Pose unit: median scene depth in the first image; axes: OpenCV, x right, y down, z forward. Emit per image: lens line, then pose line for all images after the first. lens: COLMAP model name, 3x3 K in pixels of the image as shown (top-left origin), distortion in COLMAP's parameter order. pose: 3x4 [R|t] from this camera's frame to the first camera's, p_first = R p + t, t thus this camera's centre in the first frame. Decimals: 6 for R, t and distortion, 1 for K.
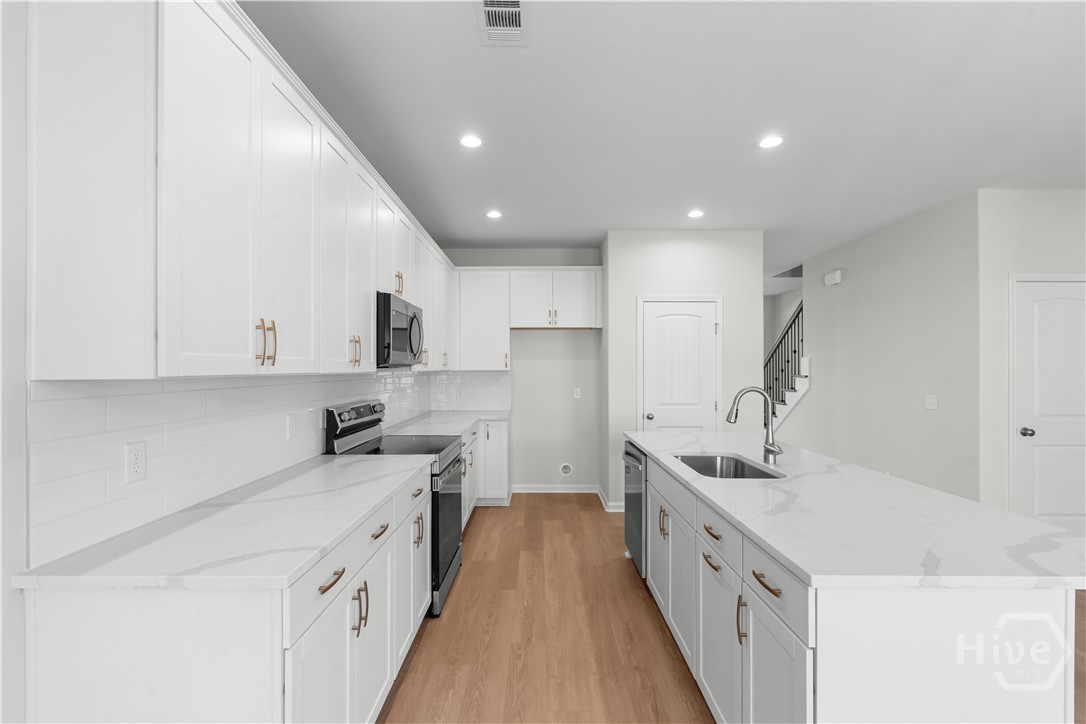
lens RADIAL K [[484.0, 0, 546.7], [0, 484.0, 361.2], [0, 0, 1]] dist [0.001781, -0.001434]
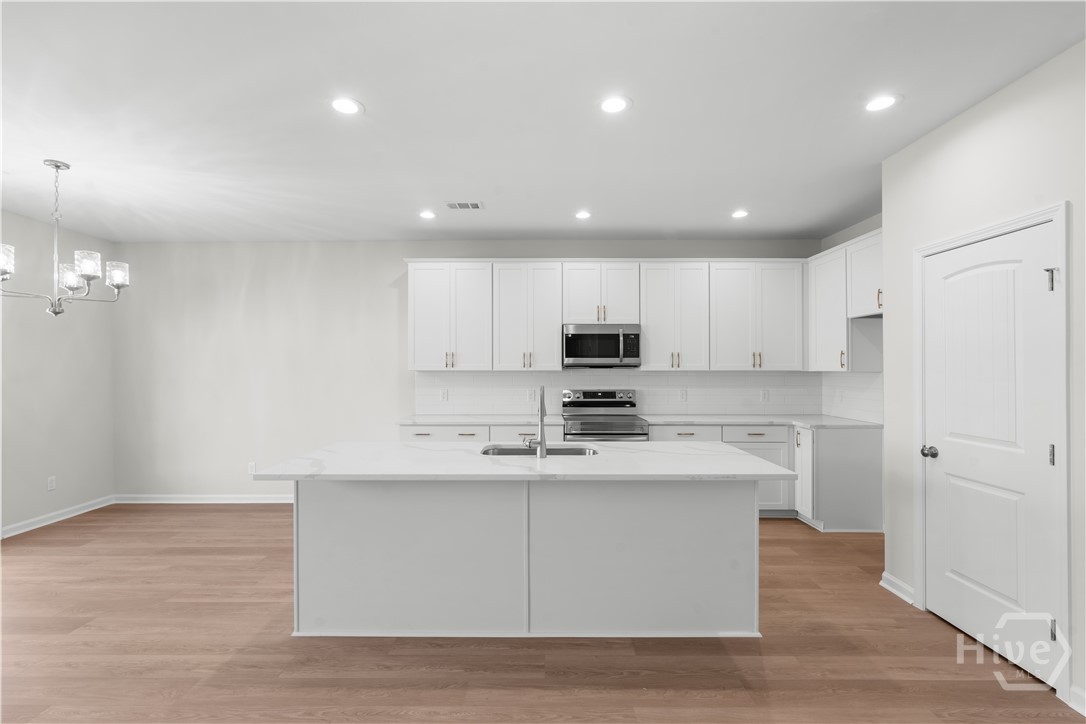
lens RADIAL K [[484.0, 0, 538.4], [0, 484.0, 362.8], [0, 0, 1]] dist [0.001781, -0.001434]
pose [[-0.020491, -0.009628, -0.999744, 0.804181], [0.014367, 0.999848, -0.009923, 0.005971], [0.999687, -0.014567, -0.020350, 0.541223]]
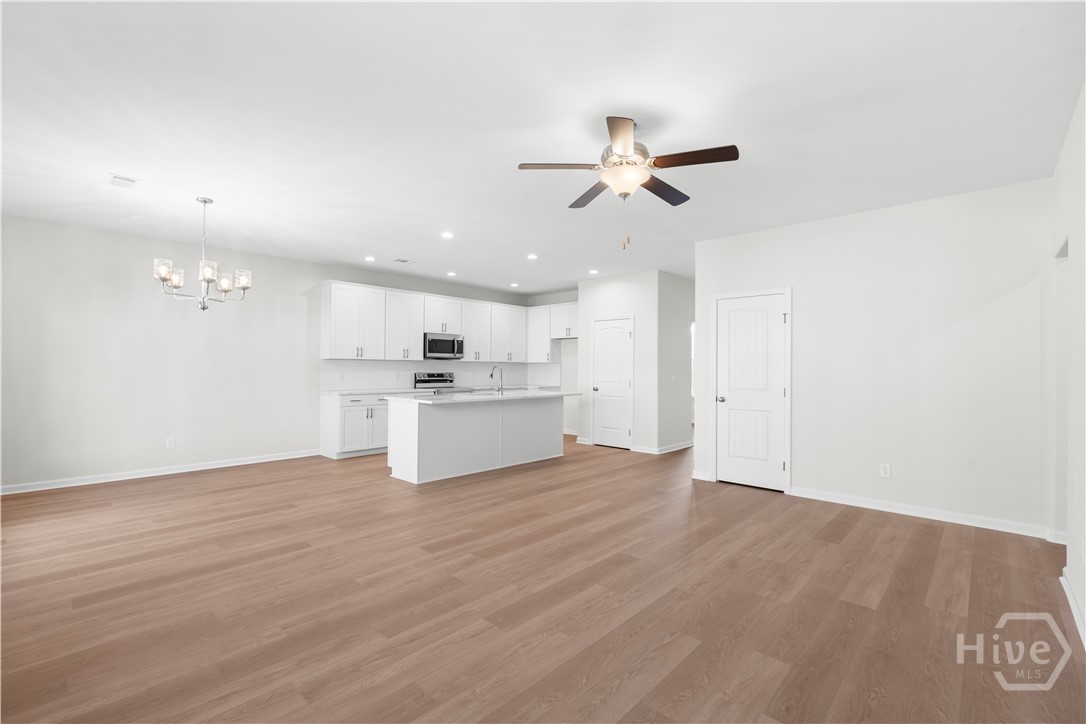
lens RADIAL K [[484.0, 0, 540.5], [0, 484.0, 360.3], [0, 0, 1]] dist [0.001781, -0.001434]
pose [[0.718628, -0.004706, -0.695379, 1.247130], [0.002175, 0.999987, -0.004521, 0.020602], [0.695391, 0.001736, 0.718629, -0.347921]]
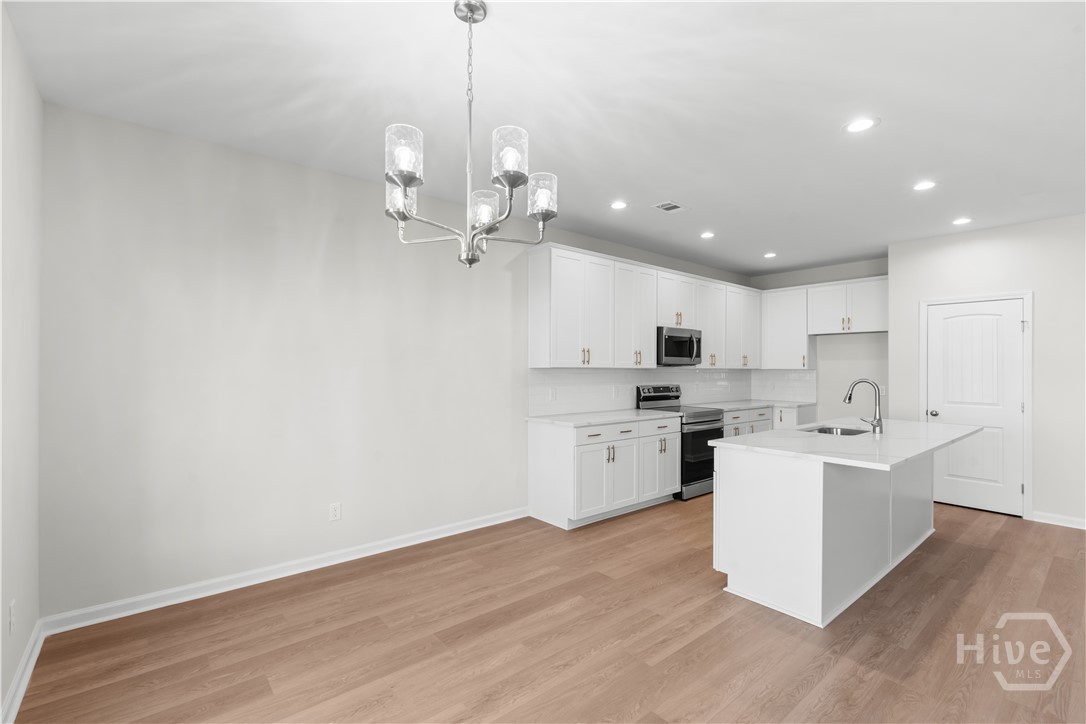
lens RADIAL K [[484.0, 0, 540.3], [0, 484.0, 362.6], [0, 0, 1]] dist [0.001781, -0.001434]
pose [[0.628964, -0.004530, -0.777421, 0.494511], [0.005079, 0.999986, -0.001717, 0.000694], [0.777418, -0.002869, 0.628978, -0.336096]]
